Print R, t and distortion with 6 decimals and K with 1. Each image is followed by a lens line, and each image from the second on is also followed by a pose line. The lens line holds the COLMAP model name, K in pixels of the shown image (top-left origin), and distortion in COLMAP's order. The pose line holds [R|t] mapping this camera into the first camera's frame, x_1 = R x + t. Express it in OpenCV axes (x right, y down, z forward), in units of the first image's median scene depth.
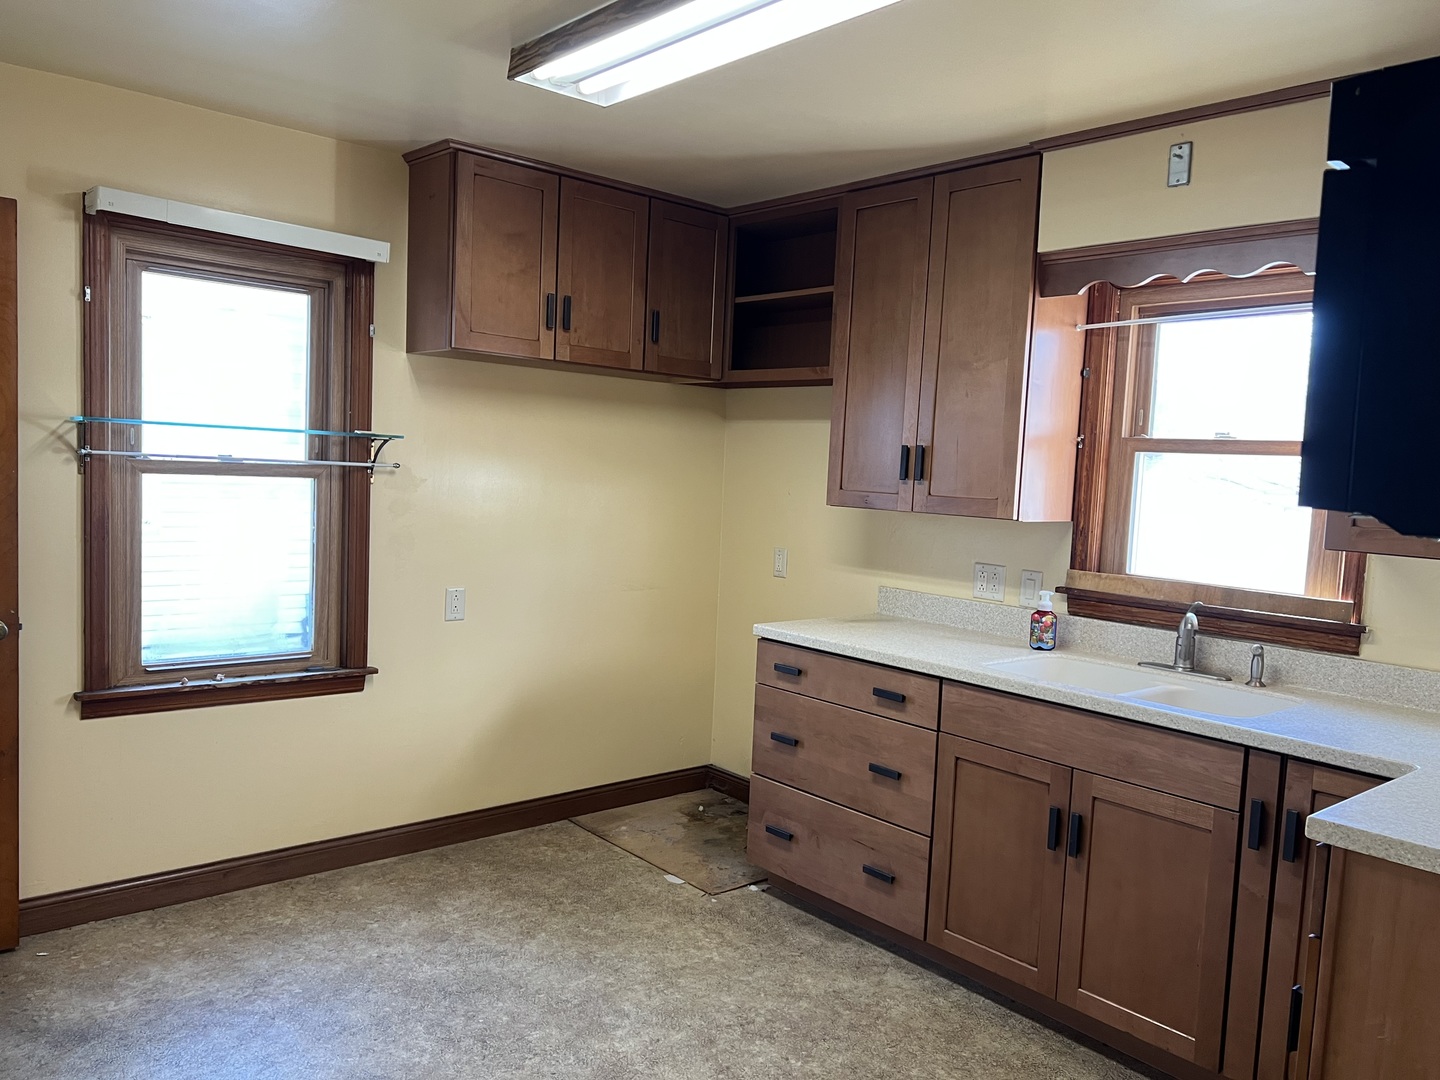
lens RADIAL K [[1062.4, 0, 730.9], [0, 1062.4, 535.6], [0, 0, 1]] dist [0.057952, -0.067095]
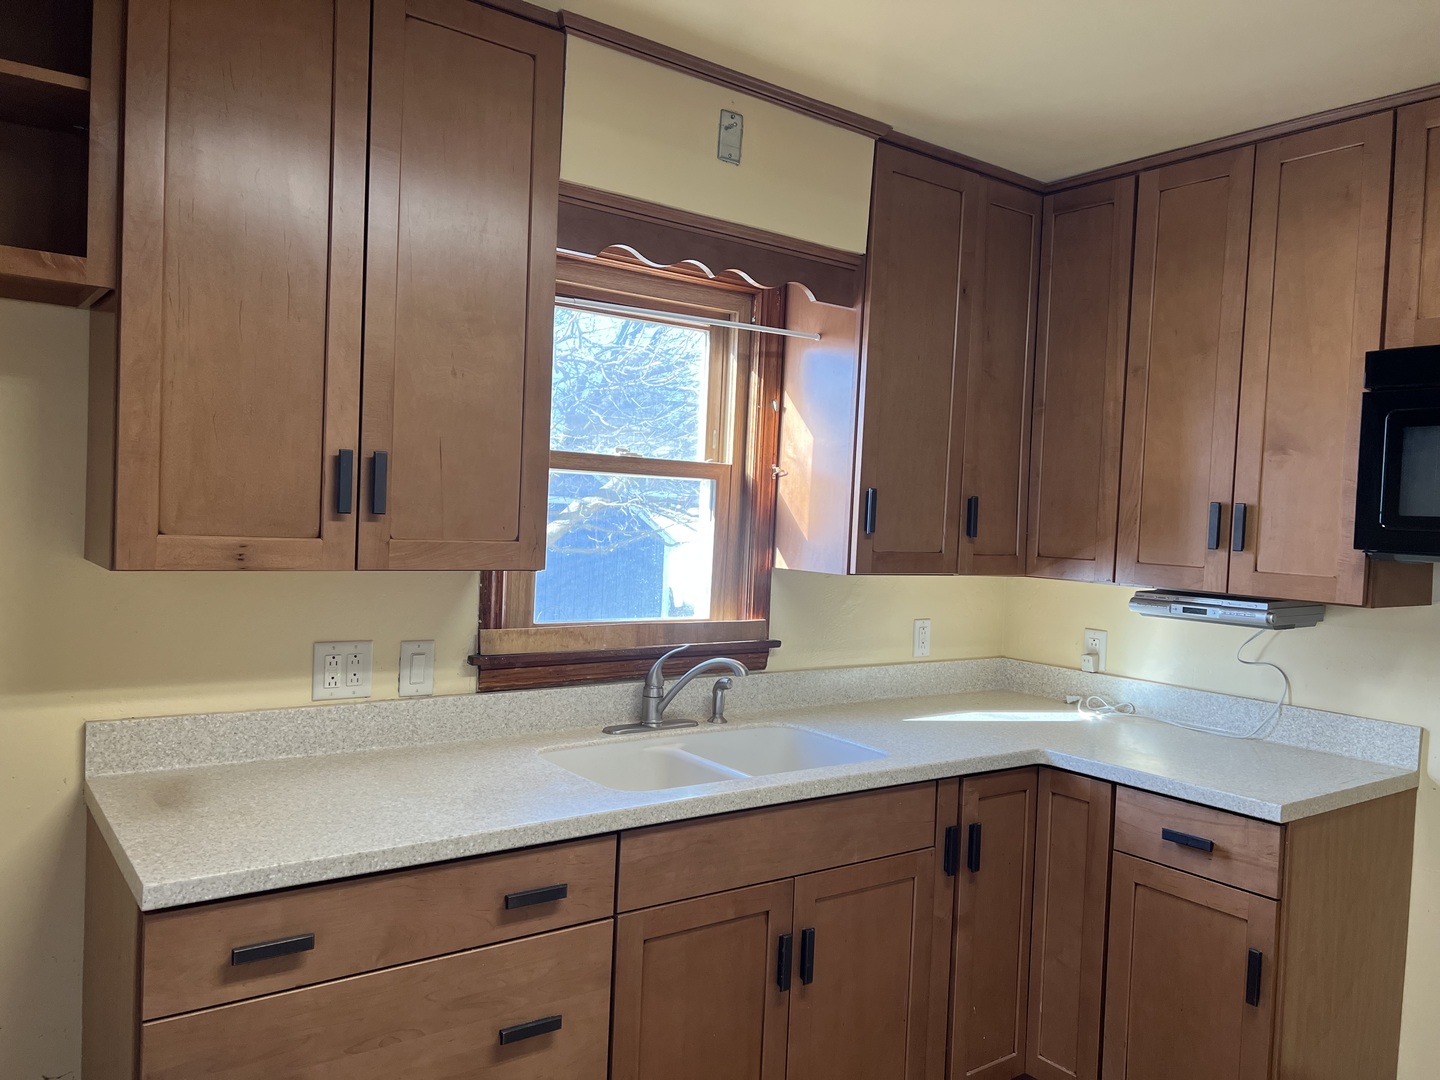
lens RADIAL K [[1062.4, 0, 719.2], [0, 1062.4, 538.2], [0, 0, 1]] dist [0.057952, -0.067095]
pose [[0.106756, -0.068788, 0.991903, -0.399626], [0.029605, 0.997382, 0.065982, -0.077956], [-0.993844, 0.022322, 0.108513, 0.835265]]
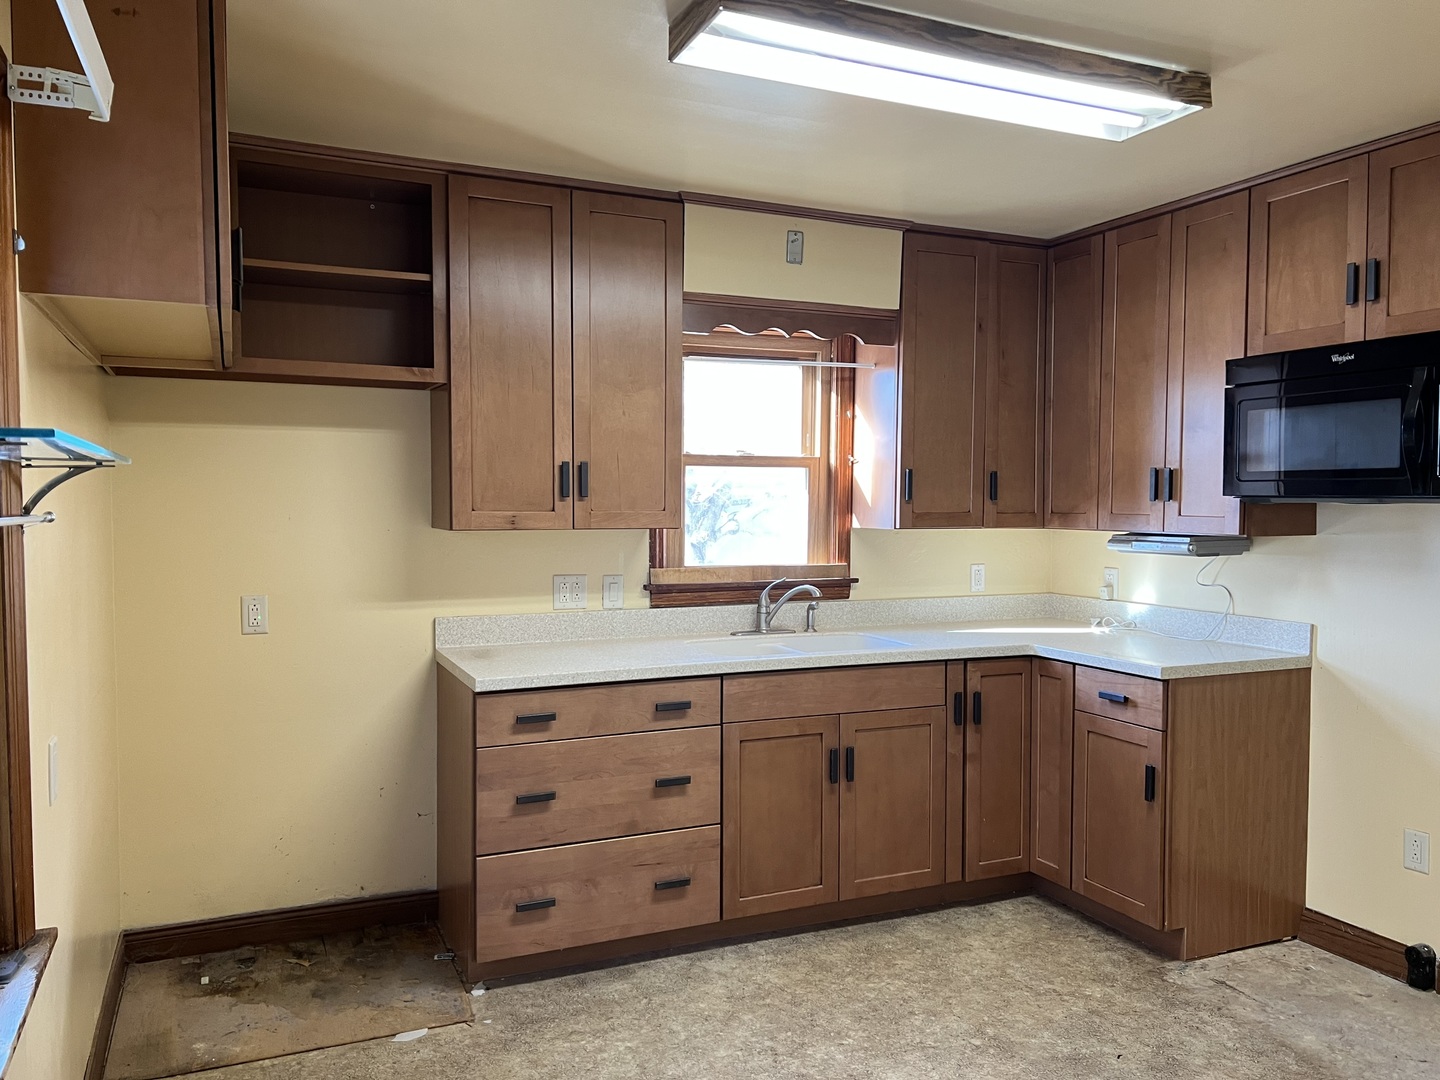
lens RADIAL K [[1062.4, 0, 704.2], [0, 1062.4, 534.4], [0, 0, 1]] dist [0.057952, -0.067095]
pose [[0.326332, -0.078769, 0.941967, -0.793647], [0.076156, 0.995473, 0.056860, -0.070924], [-0.942182, 0.053181, 0.330854, 0.623993]]
